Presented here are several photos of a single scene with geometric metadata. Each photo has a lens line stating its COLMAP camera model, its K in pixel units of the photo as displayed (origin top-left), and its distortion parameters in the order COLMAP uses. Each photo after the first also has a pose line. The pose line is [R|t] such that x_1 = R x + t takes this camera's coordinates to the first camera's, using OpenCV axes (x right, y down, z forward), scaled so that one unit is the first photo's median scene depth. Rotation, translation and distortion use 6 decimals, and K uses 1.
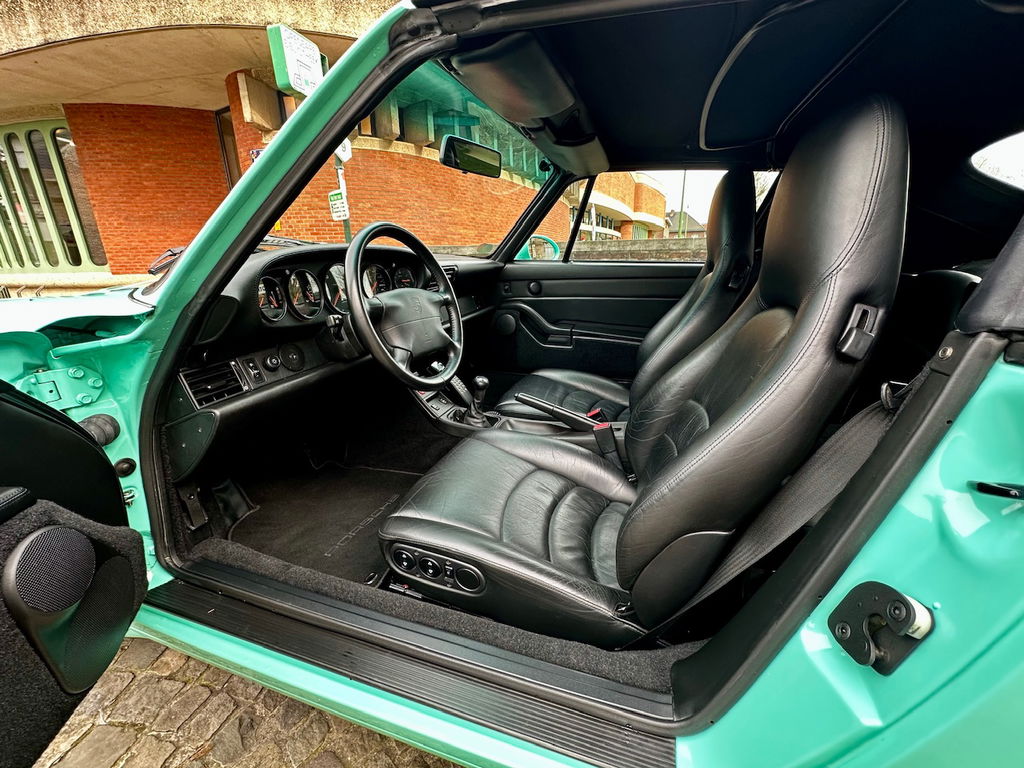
lens RADIAL K [[412.5, 0, 512.0], [0, 412.5, 384.0], [0, 0, 1]] dist [-0.000377, 0.000080]
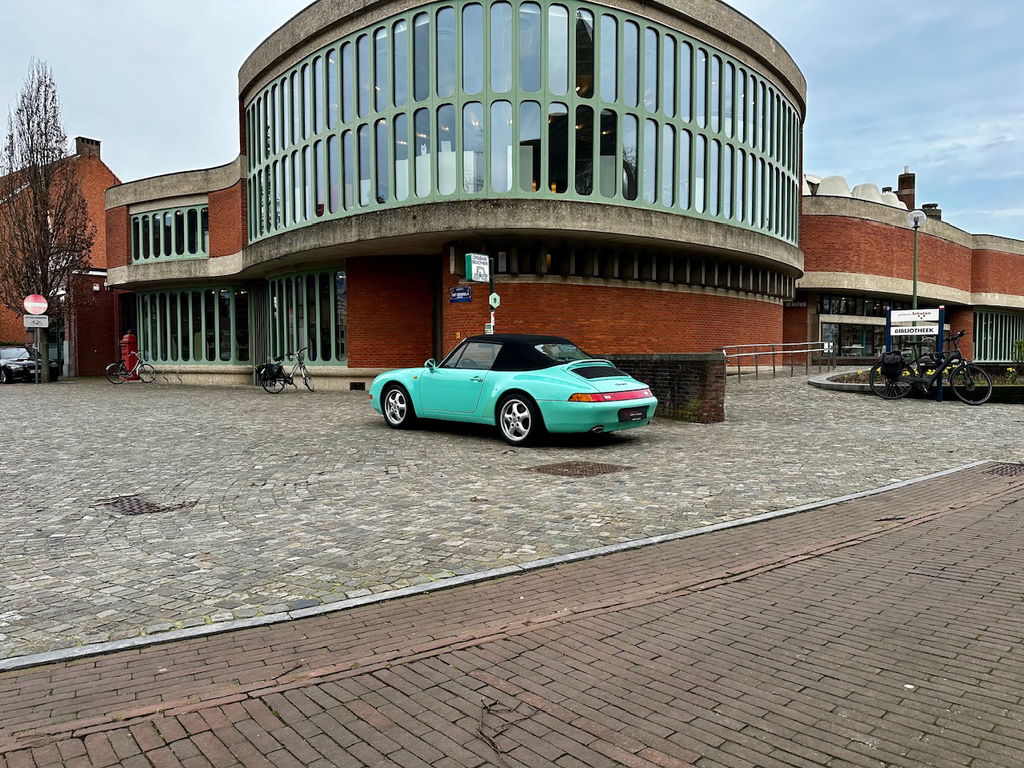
lens RADIAL K [[712.2, 0, 512.0], [0, 712.2, 384.0], [0, 0, 1]] dist [0.005469, -0.001363]
pose [[0.910646, 0.032206, -0.411929, 0.551913], [-0.136035, 0.964745, -0.225303, 0.270623], [0.390151, 0.261209, 0.882923, -0.944194]]
